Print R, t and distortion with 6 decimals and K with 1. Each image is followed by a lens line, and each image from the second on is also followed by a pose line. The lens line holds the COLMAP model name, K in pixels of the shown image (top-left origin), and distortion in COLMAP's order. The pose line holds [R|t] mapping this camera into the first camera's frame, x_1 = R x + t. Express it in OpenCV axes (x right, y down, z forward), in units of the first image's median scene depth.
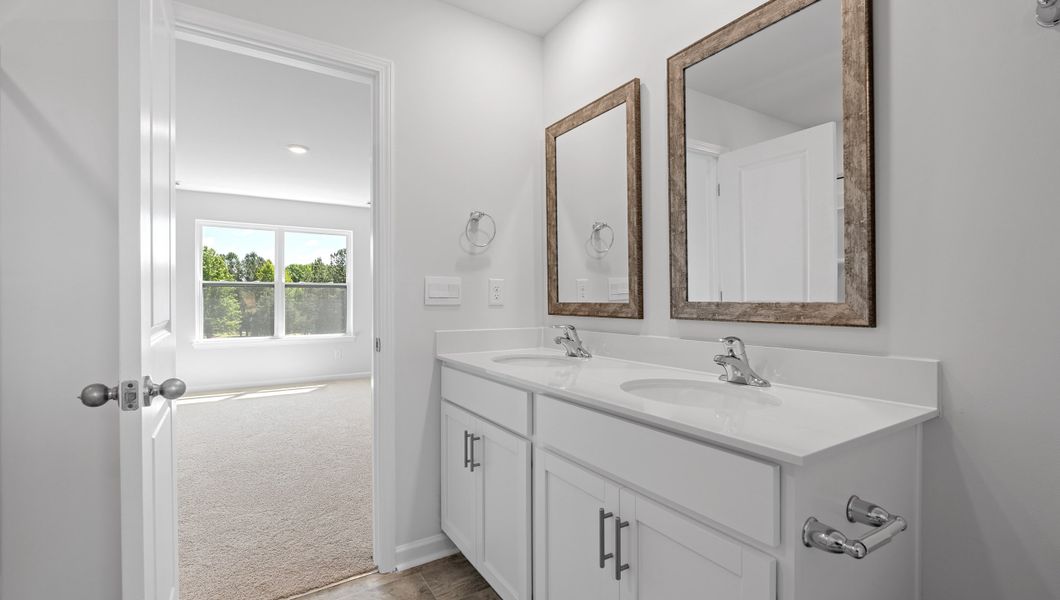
lens RADIAL K [[460.5, 0, 532.0], [0, 460.5, 295.7], [0, 0, 1]] dist [-0.001556, -0.000060]
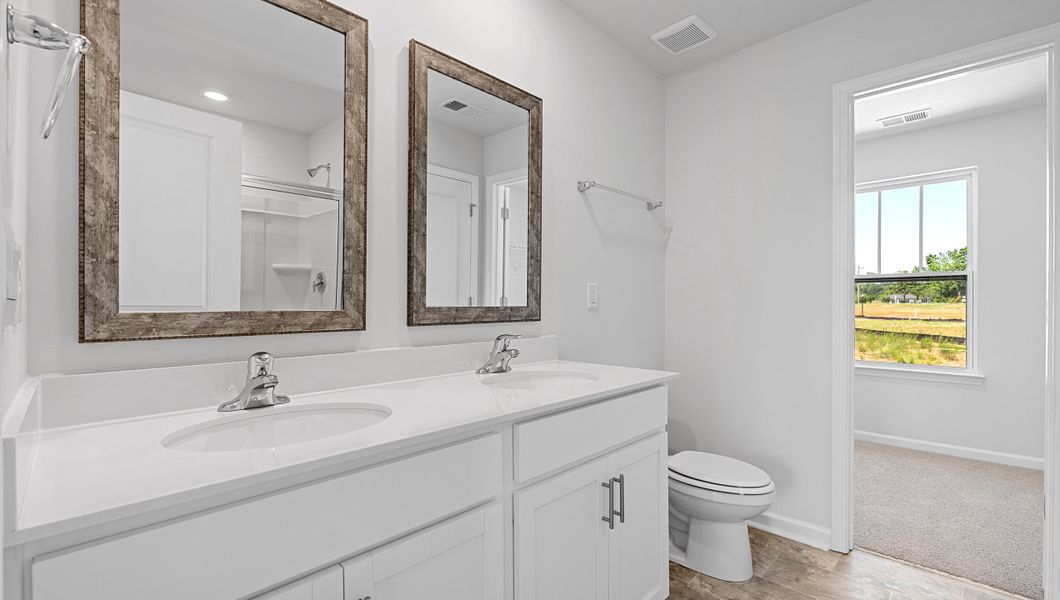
lens RADIAL K [[453.6, 0, 527.4], [0, 453.6, 308.0], [0, 0, 1]] dist [-0.021292, -0.000023]
pose [[-0.229958, 0.001150, 0.973200, -0.645894], [0.002789, 0.999996, -0.000523, 0.016444], [-0.973197, 0.002595, -0.229960, 1.027811]]
